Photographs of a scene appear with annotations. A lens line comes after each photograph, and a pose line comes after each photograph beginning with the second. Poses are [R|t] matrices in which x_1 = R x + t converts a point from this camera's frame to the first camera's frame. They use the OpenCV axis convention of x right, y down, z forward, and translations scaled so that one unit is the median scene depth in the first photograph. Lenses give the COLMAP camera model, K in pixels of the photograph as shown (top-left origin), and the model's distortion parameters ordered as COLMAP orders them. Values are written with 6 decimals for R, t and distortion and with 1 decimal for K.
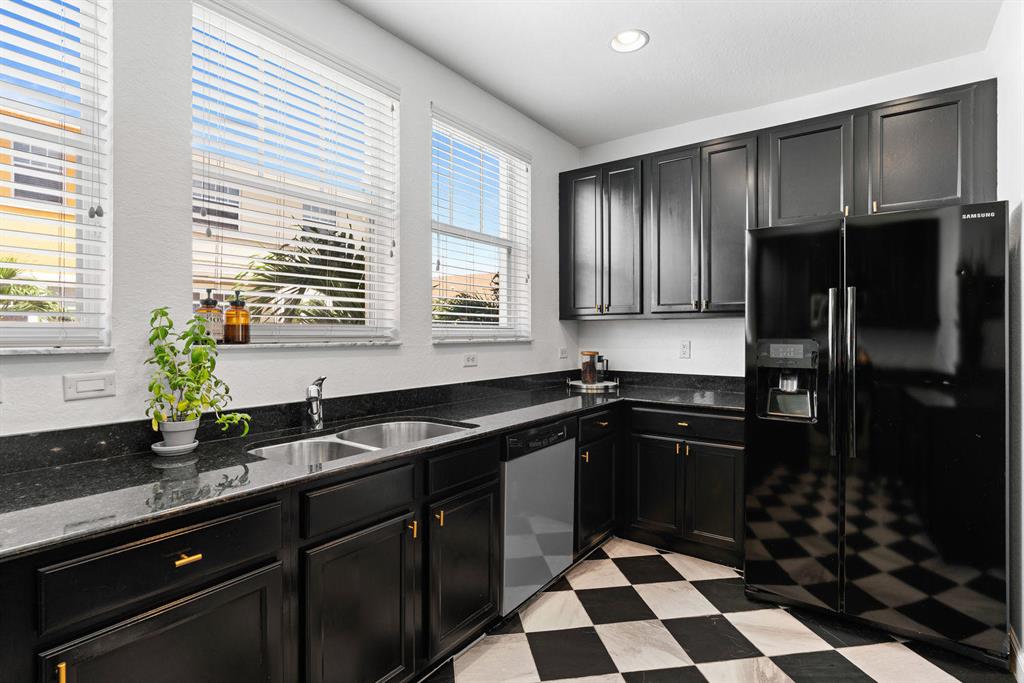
lens RADIAL K [[492.4, 0, 510.1], [0, 492.4, 333.4], [0, 0, 1]] dist [0.000296, 0.000049]
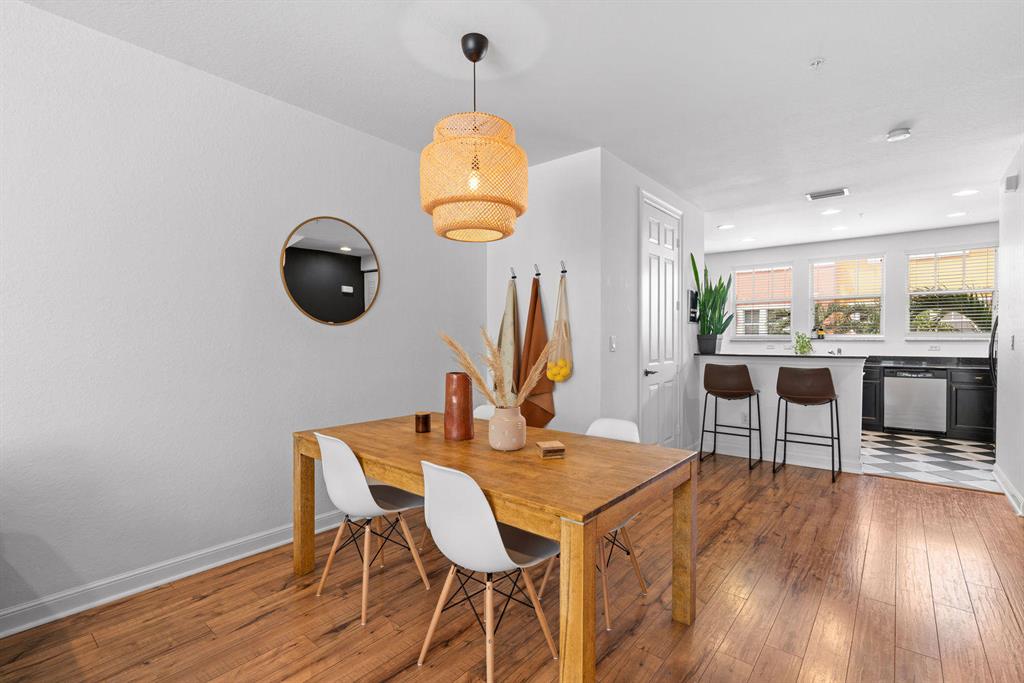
lens RADIAL K [[468.7, 0, 507.7], [0, 468.7, 341.8], [0, 0, 1]] dist [0.014439, 0.000749]
pose [[-0.049956, 0.007478, -0.998723, 3.026593], [0.000812, 0.999972, 0.007447, 0.009291], [0.998751, -0.000439, -0.049961, -1.218498]]
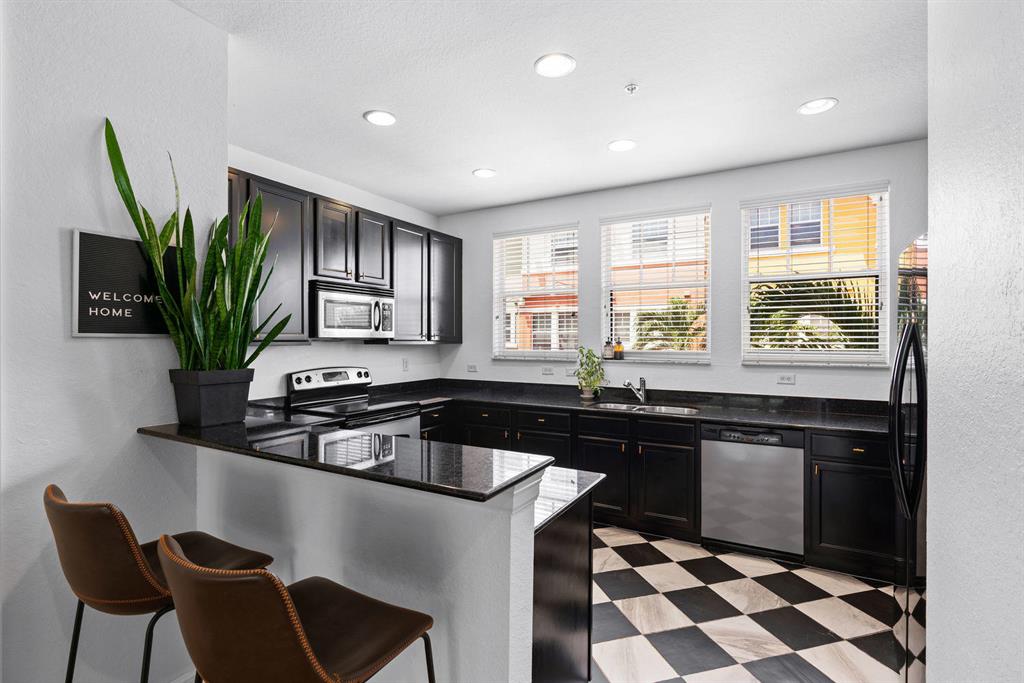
lens RADIAL K [[468.7, 0, 516.1], [0, 468.7, 348.6], [0, 0, 1]] dist [0.014439, 0.000749]
pose [[0.130125, 0.013552, -0.991405, 1.372954], [-0.000725, 0.999908, 0.013573, -0.054152], [0.991497, -0.001047, 0.130123, 0.198389]]
